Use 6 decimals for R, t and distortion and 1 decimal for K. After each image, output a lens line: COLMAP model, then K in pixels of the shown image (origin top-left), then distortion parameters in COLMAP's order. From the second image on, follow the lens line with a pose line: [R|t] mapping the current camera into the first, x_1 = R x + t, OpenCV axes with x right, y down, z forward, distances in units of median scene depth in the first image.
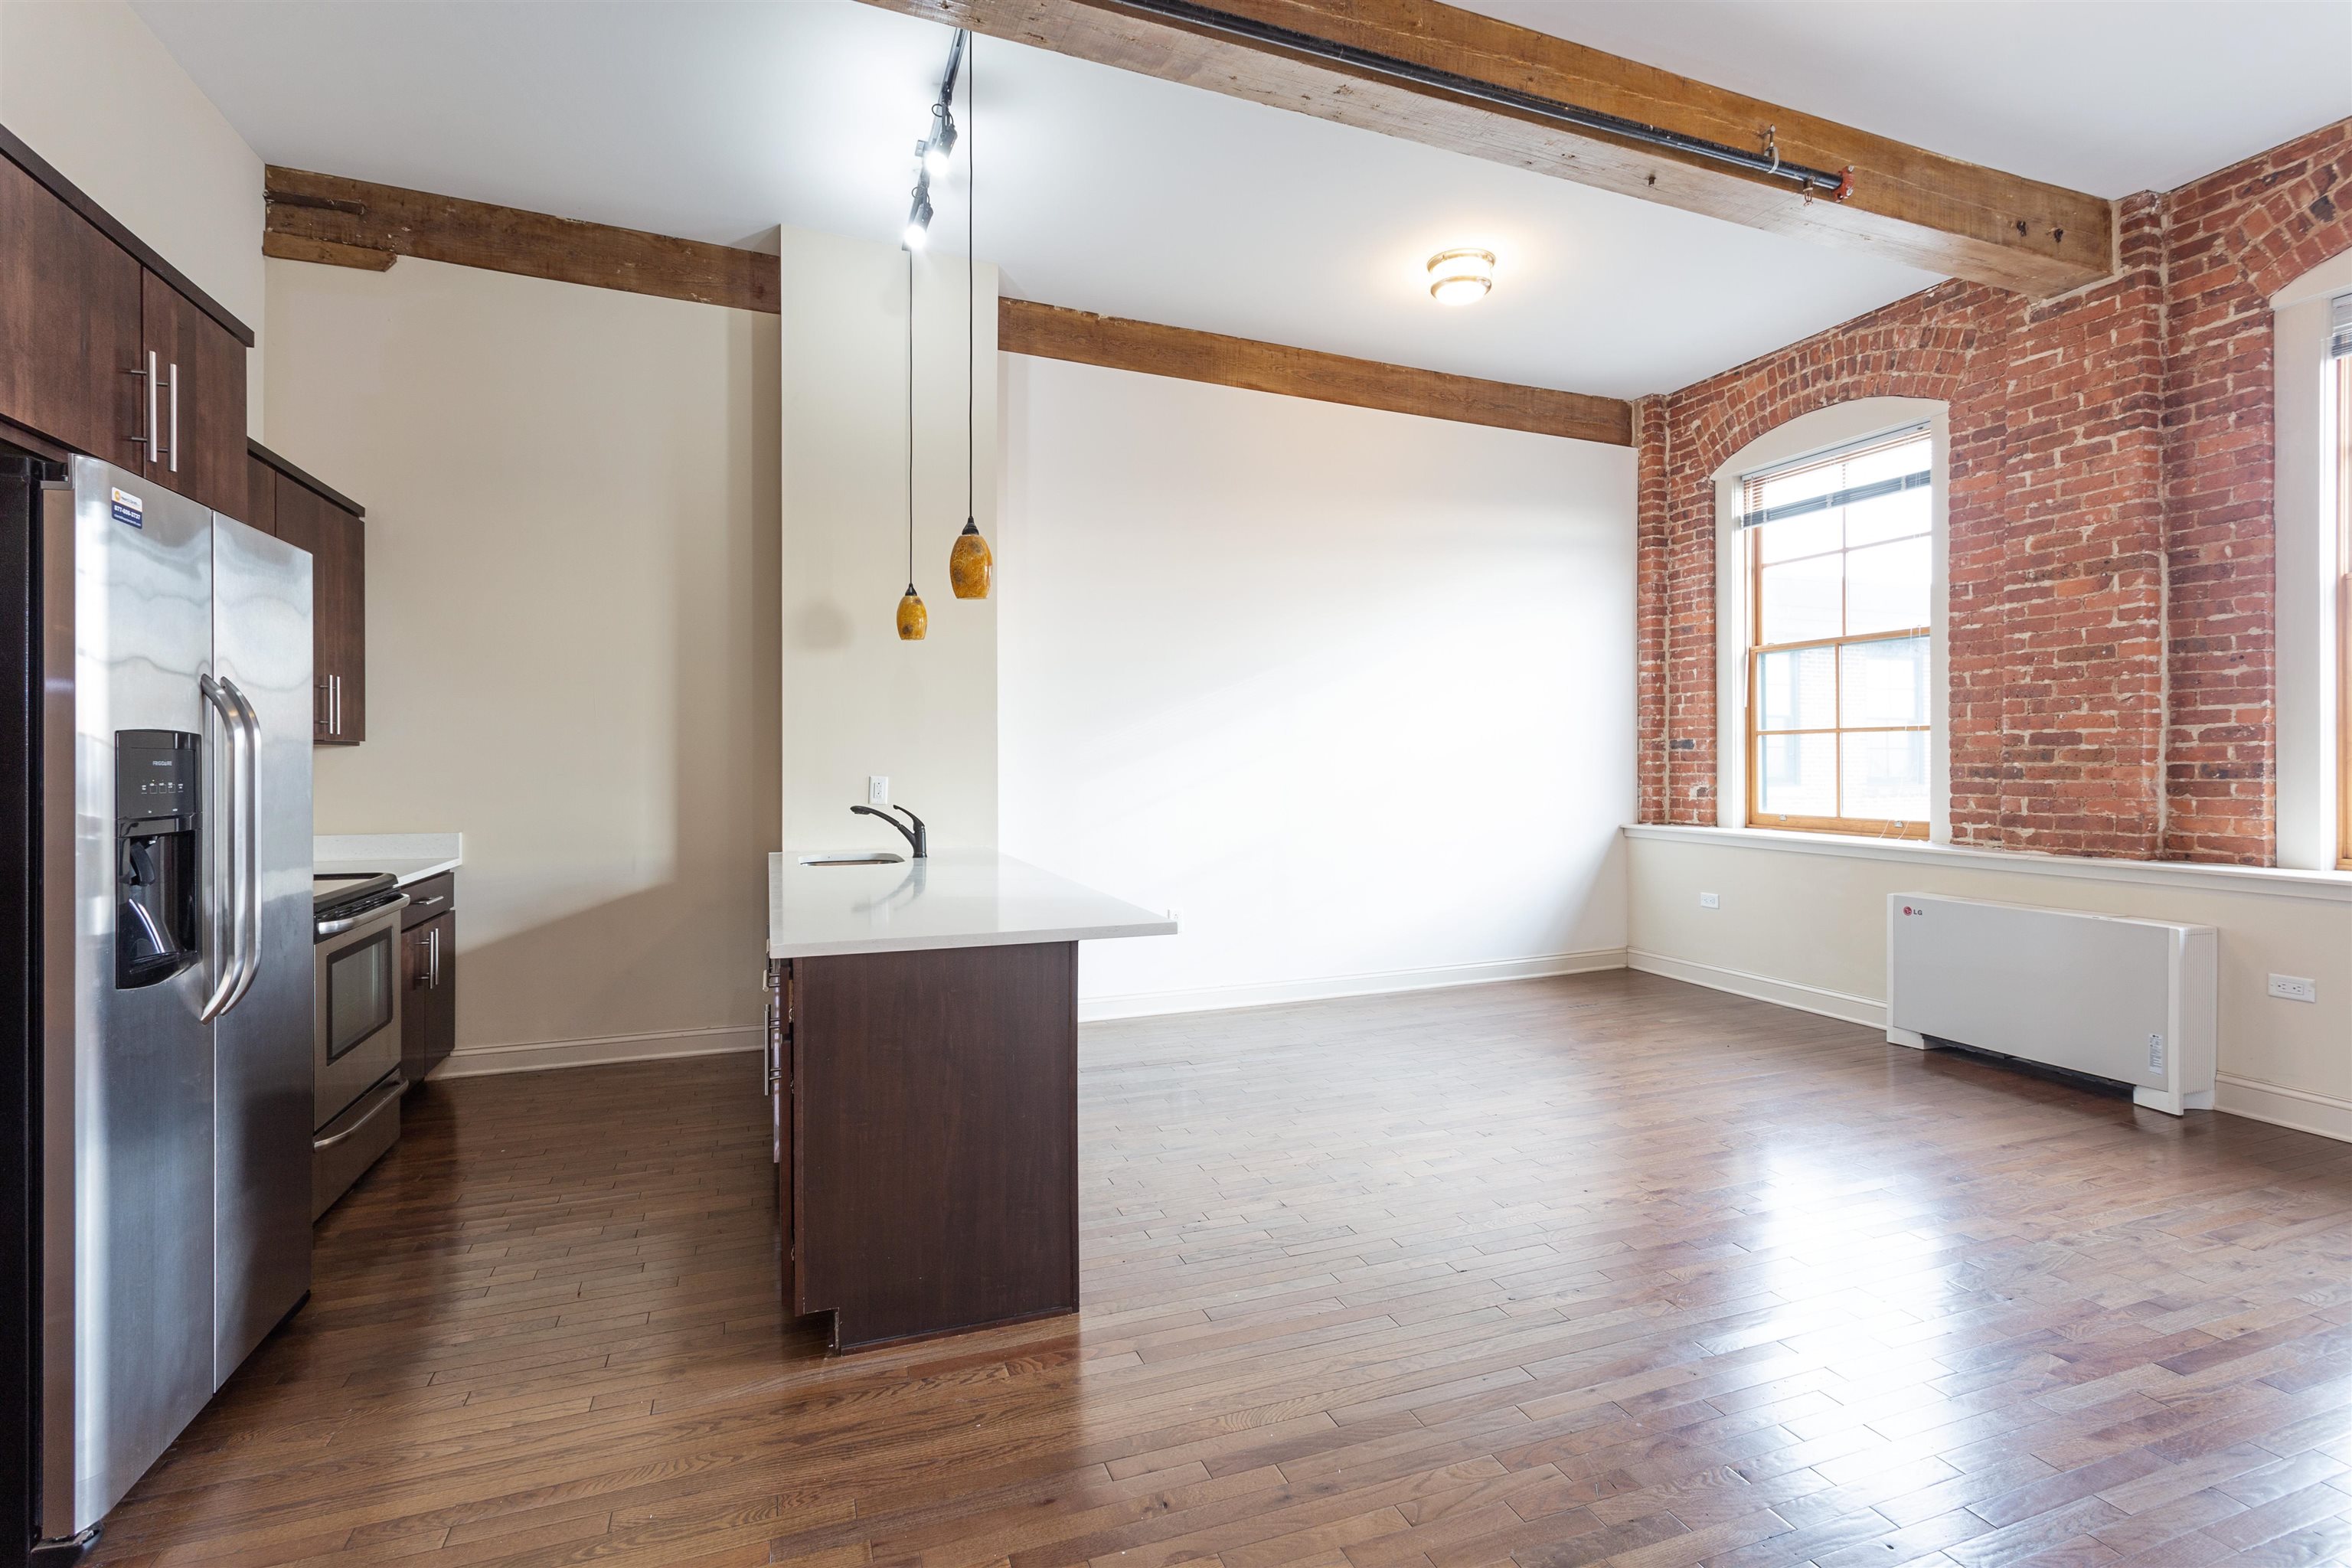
lens RADIAL K [[1113.5, 0, 1176.0], [0, 1113.5, 784.0], [0, 0, 1]] dist [0.001455, 0.000490]
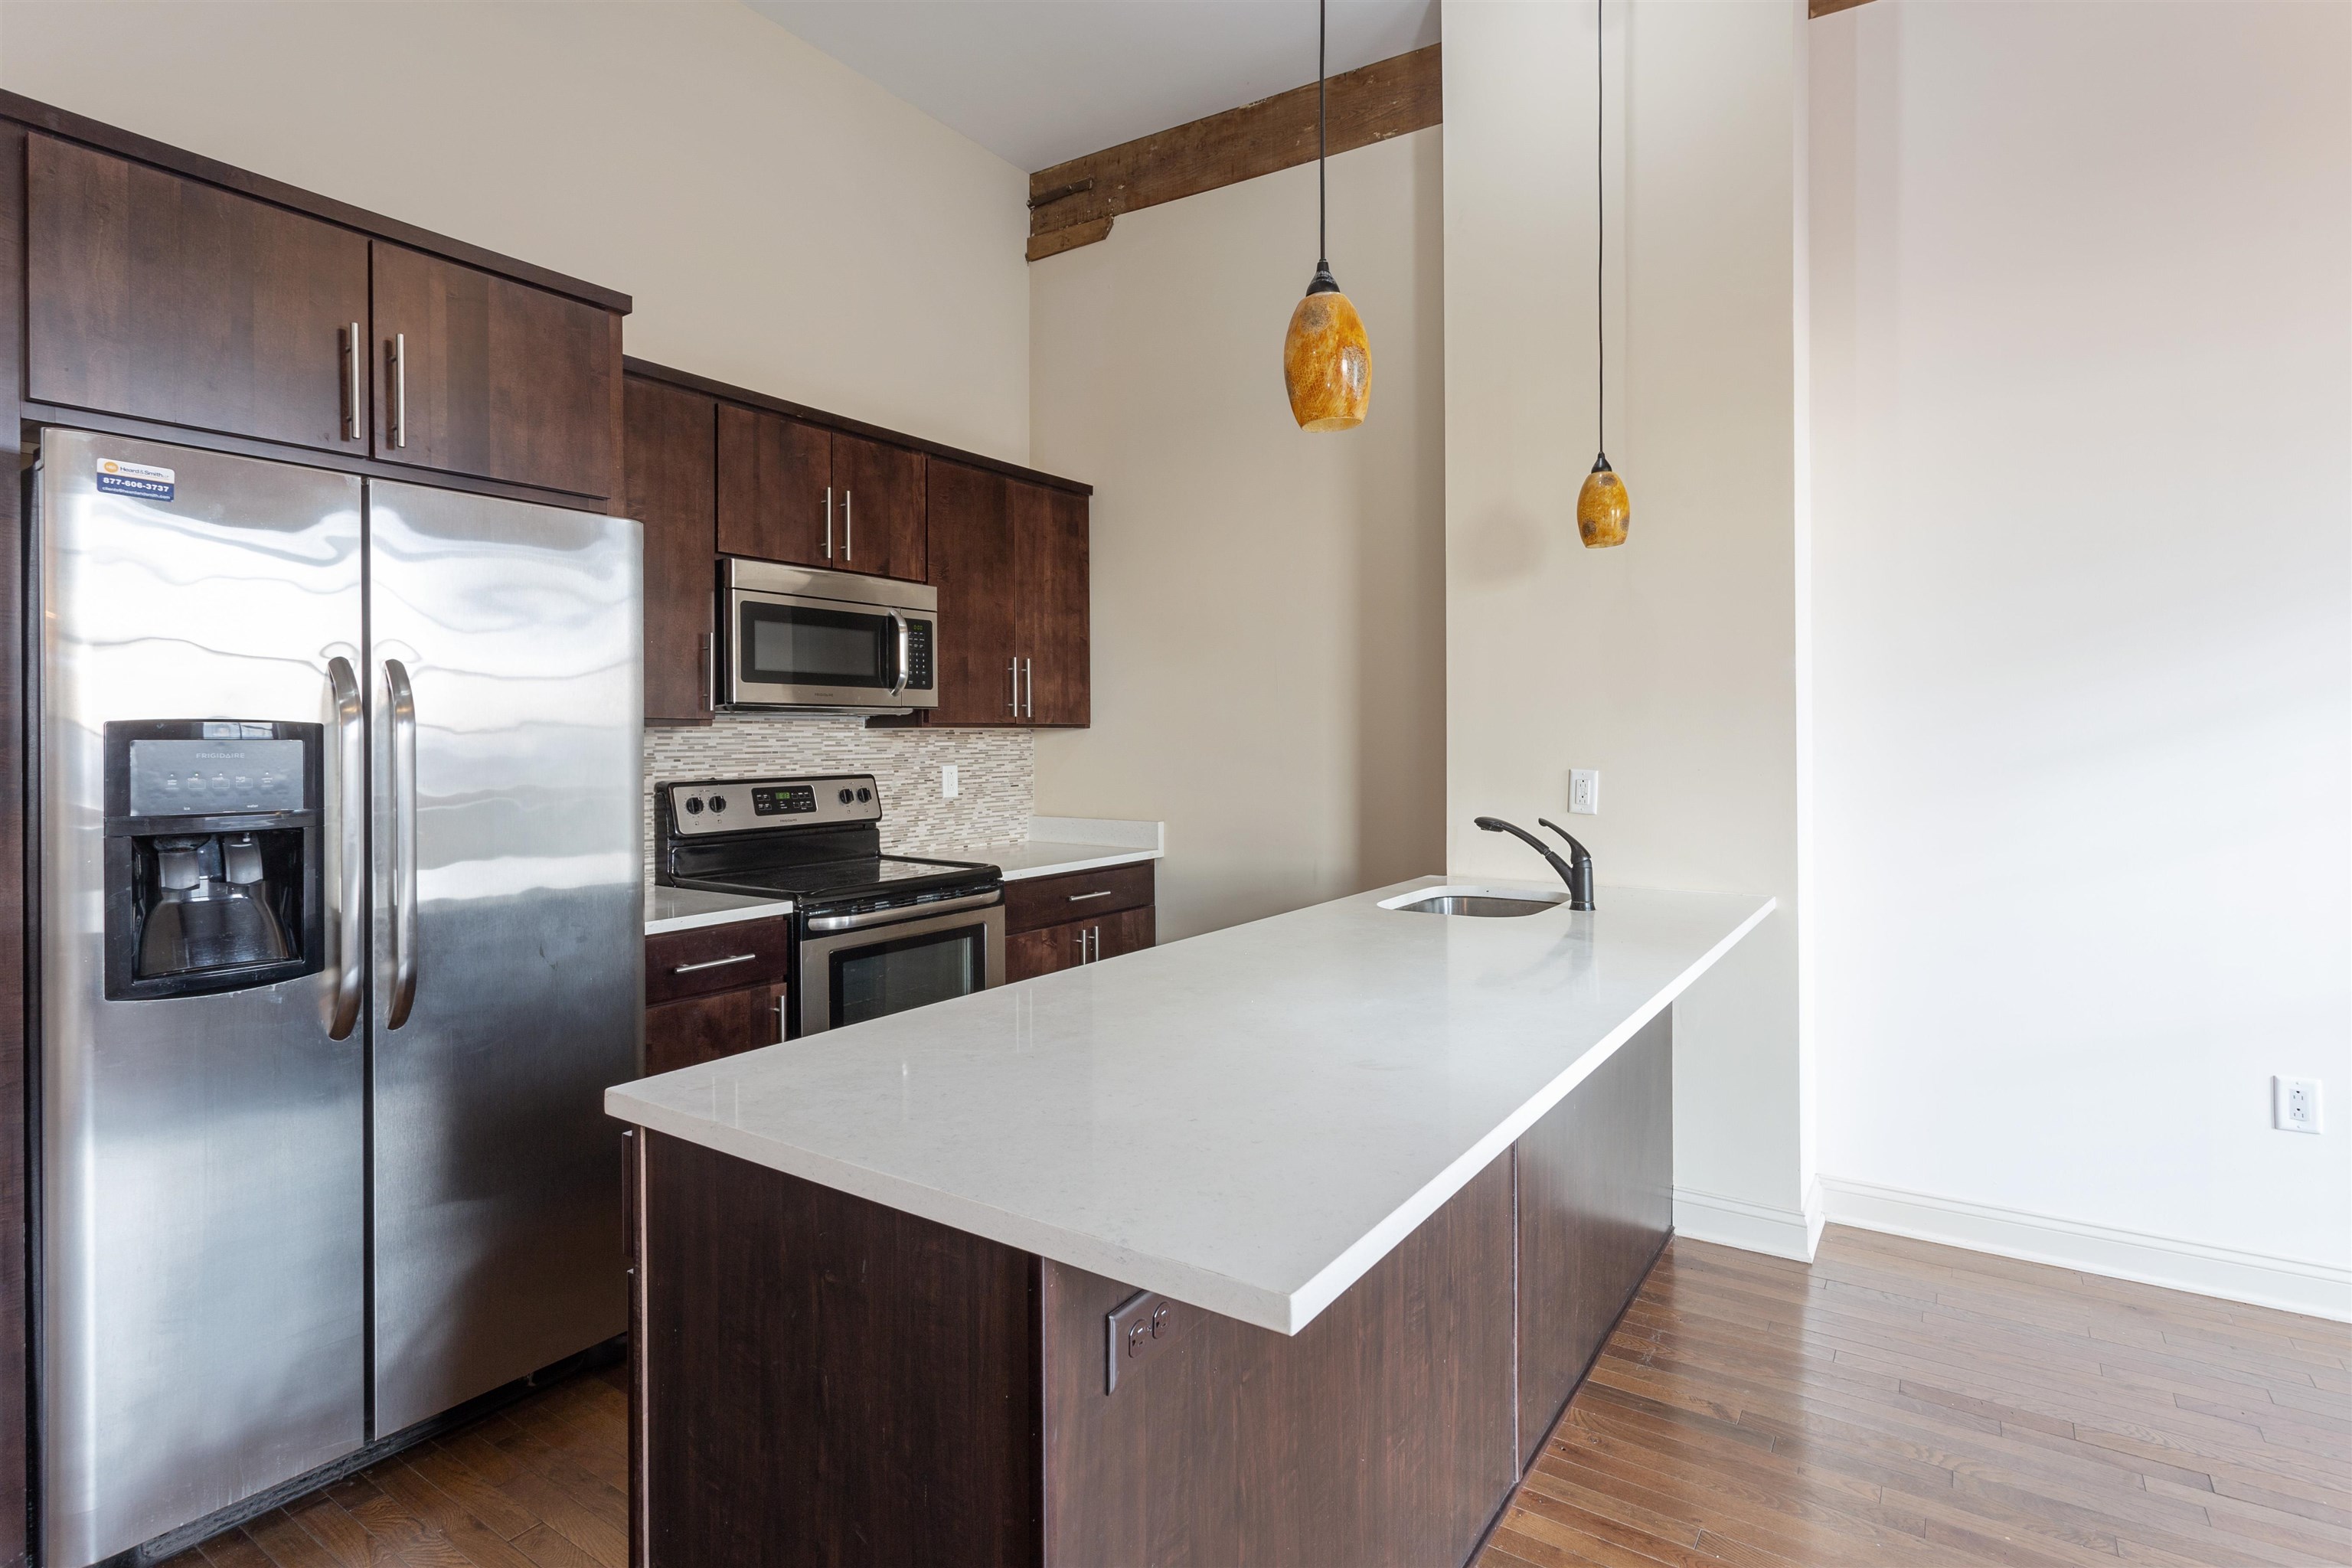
lens RADIAL K [[1143.8, 0, 1174.5], [0, 1143.8, 757.0], [0, 0, 1]] dist [0.002956, 0.001659]
pose [[0.587941, 0.012657, -0.808805, 0.136592], [-0.014165, 0.999885, 0.005350, -0.015222], [0.808780, 0.008311, 0.588053, 0.466796]]
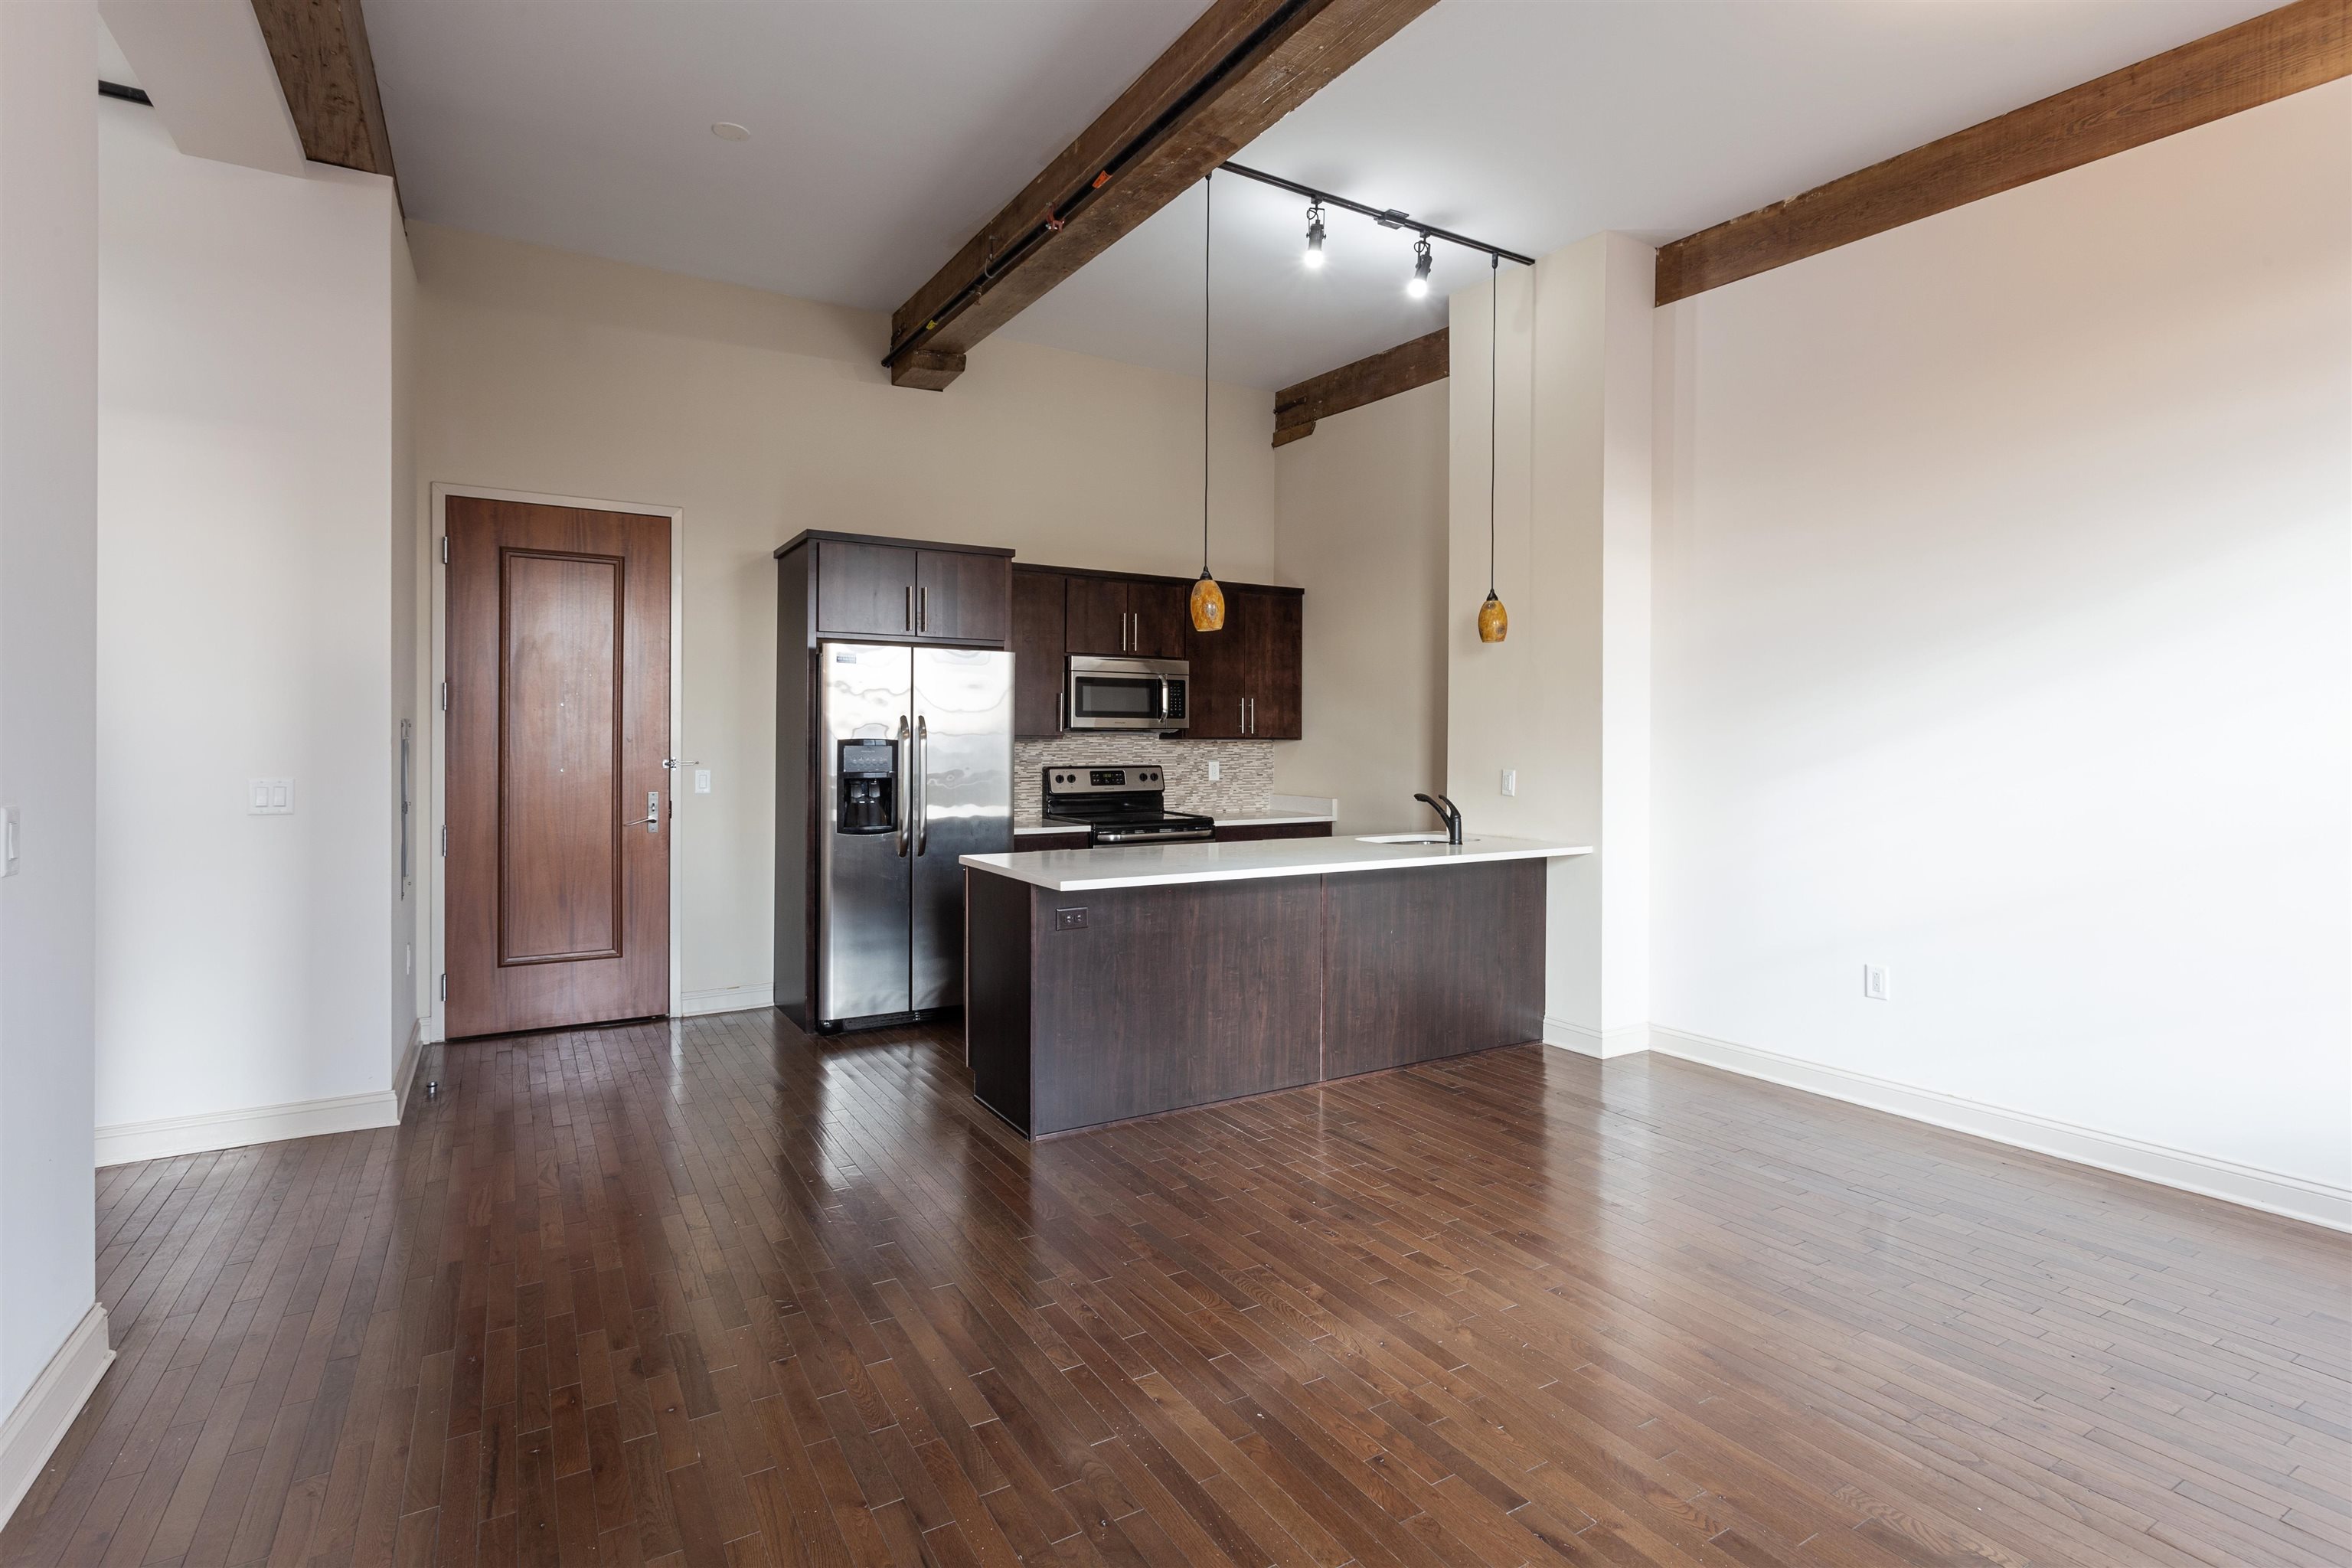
lens RADIAL K [[1113.5, 0, 1176.0], [0, 1113.5, 784.0], [0, 0, 1]] dist [0.001455, 0.000490]
pose [[0.196353, 0.043027, -0.979589, 0.791845], [-0.026839, 0.998898, 0.038495, -0.027933], [0.980166, 0.018732, 0.197291, 0.517755]]
